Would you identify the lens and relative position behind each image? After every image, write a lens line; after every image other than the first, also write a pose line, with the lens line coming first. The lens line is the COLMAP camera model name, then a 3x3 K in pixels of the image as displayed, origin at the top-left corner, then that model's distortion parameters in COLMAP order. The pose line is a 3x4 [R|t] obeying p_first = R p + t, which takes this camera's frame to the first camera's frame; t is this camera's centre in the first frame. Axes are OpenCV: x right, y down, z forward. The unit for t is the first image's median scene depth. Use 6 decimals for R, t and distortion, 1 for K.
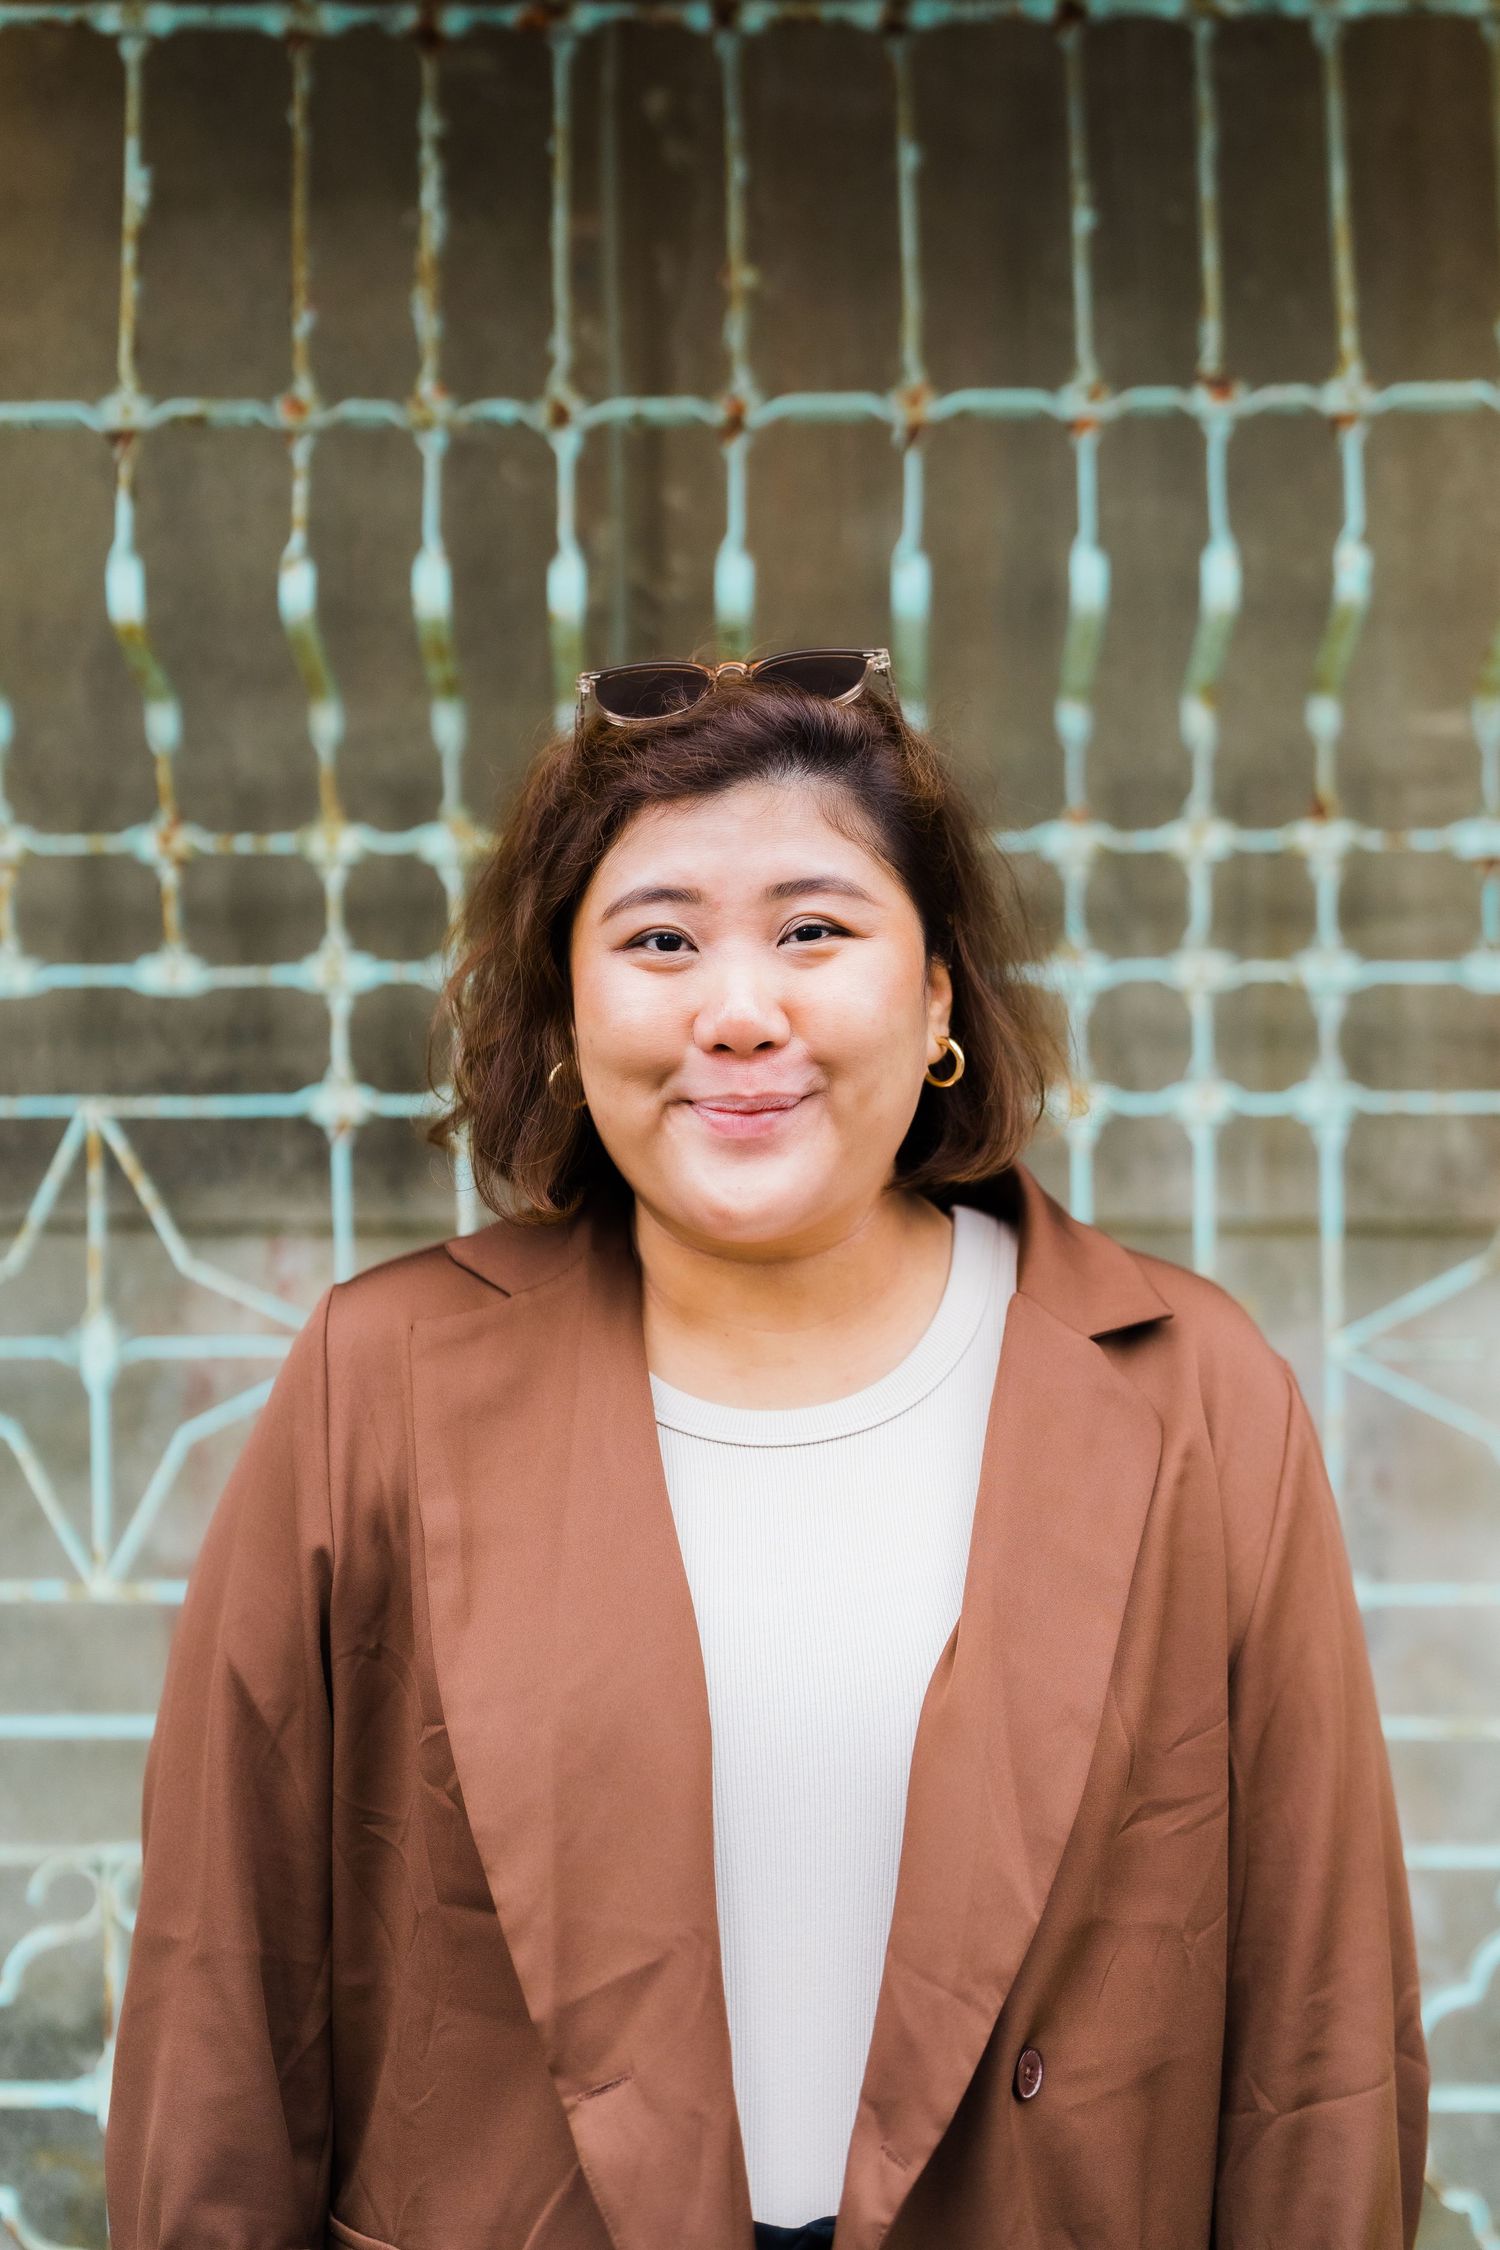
lens RADIAL K [[7859.3, 0, 750.0], [0, 7859.3, 1123.7], [0, 0, 1]] dist [0.063768, 0.000000]
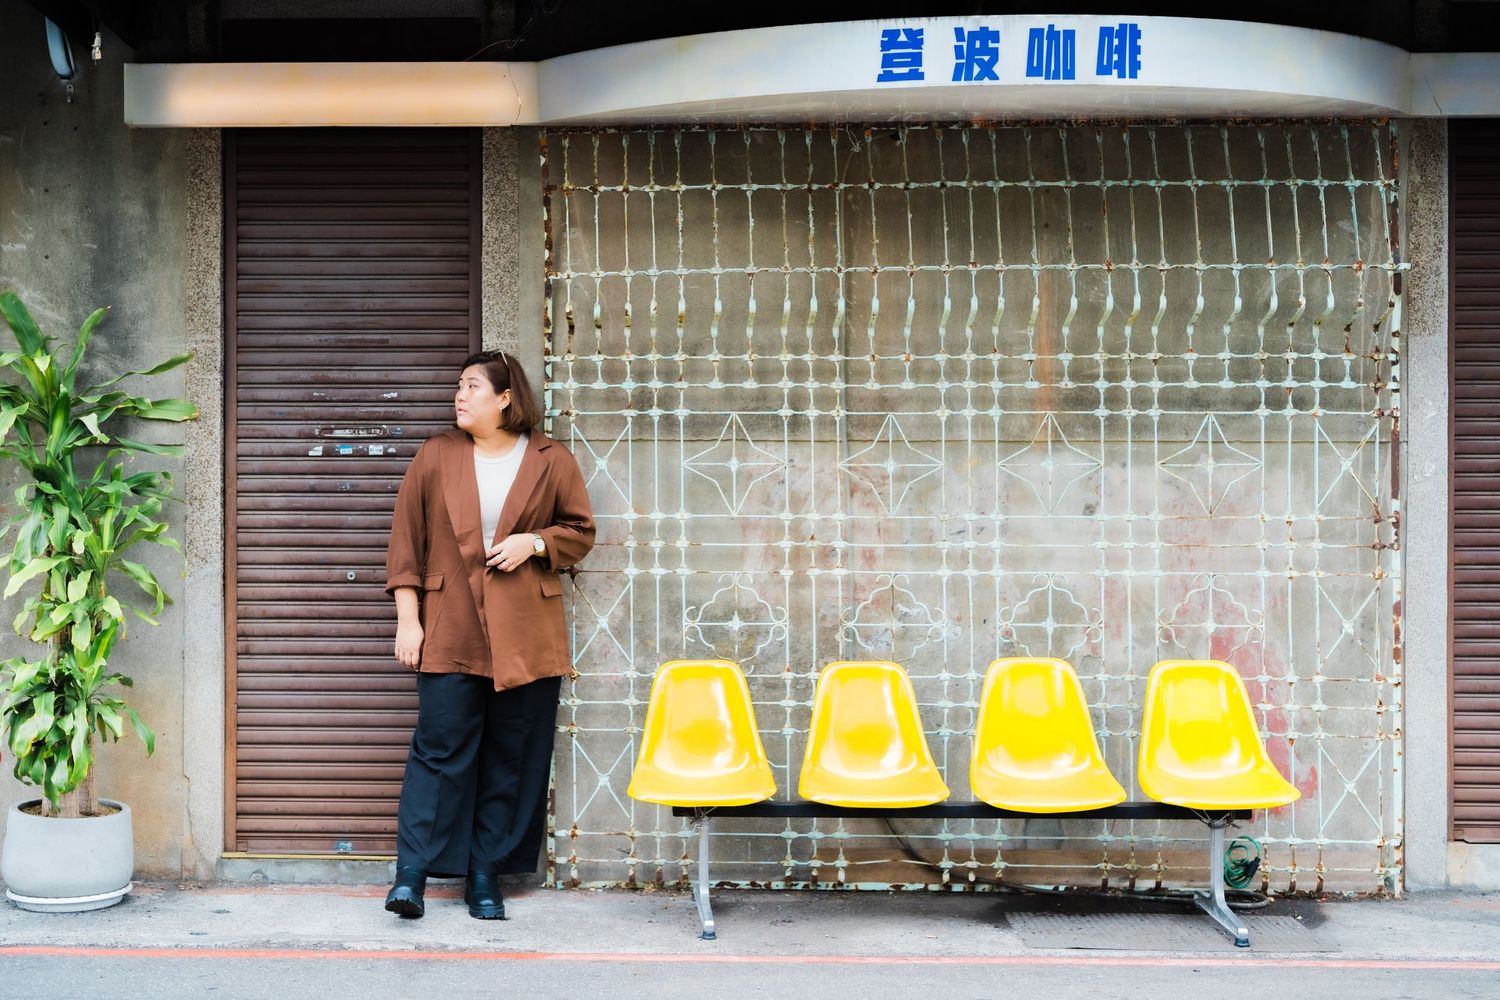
lens RADIAL K [[5239.5, 0, 750.0], [0, 5239.5, 500.2], [0, 0, 1]] dist [0.063768, 0.000000]
pose [[0.999643, 0.001355, 0.026689, -0.159549], [-0.001250, 0.999991, -0.003952, 0.063166], [-0.026694, 0.003917, 0.999636, -2.160770]]
